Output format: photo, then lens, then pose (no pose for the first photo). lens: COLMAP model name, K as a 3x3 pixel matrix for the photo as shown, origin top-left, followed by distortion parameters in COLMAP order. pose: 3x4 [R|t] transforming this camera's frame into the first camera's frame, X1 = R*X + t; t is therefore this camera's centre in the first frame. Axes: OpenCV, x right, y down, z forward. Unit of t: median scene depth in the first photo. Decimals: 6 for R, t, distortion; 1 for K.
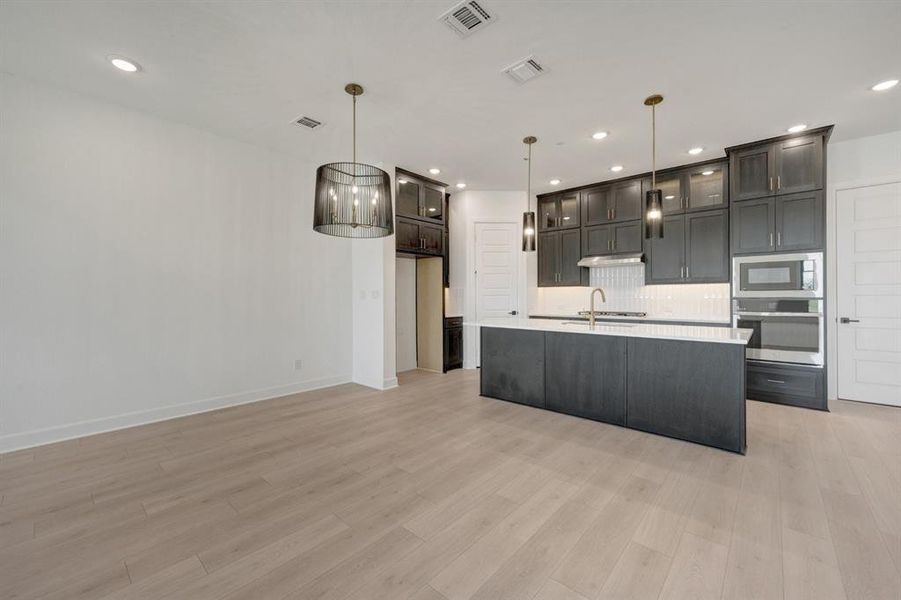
lens RADIAL K [[365.1, 0, 455.6], [0, 365.1, 295.3], [0, 0, 1]] dist [0.000859, 0.000174]
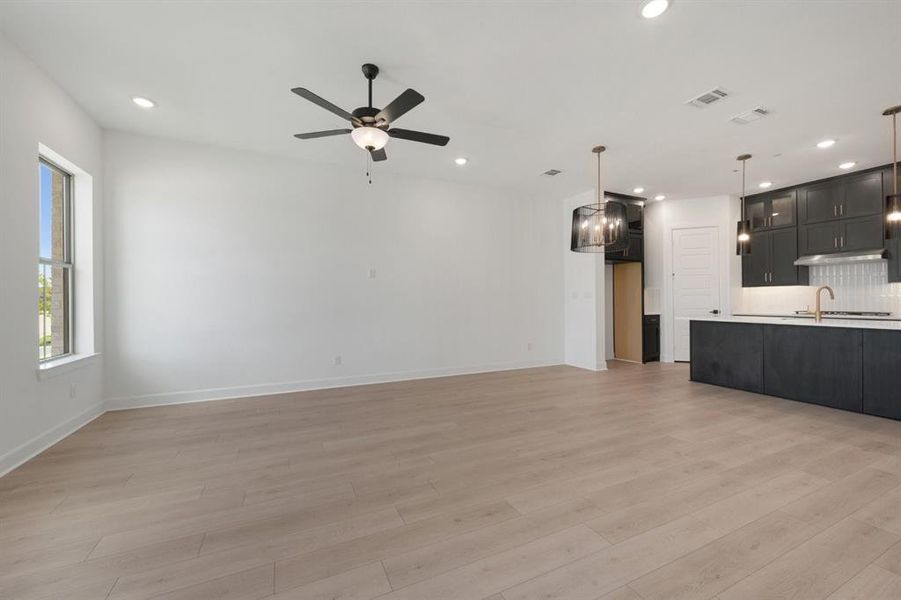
lens RADIAL K [[363.0, 0, 450.2], [0, 363.0, 298.0], [0, 0, 1]] dist [-0.000075, 0.000002]
pose [[0.916908, -0.004232, -0.399076, -0.138865], [0.002828, 0.999988, -0.004106, 0.011051], [0.399088, 0.002637, 0.916909, -0.298381]]
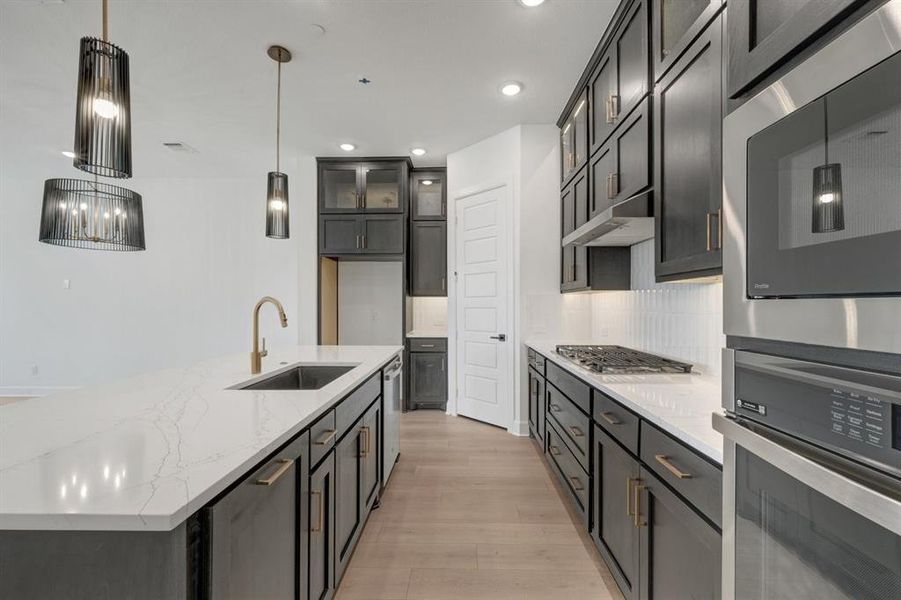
lens RADIAL K [[359.0, 0, 468.1], [0, 359.0, 308.0], [0, 0, 1]] dist [0.000774, 0.000123]
pose [[0.674008, 0.014336, -0.738585, 0.619169], [-0.008925, 0.999897, 0.011263, -0.007623], [0.738670, -0.001000, 0.674066, 0.637005]]
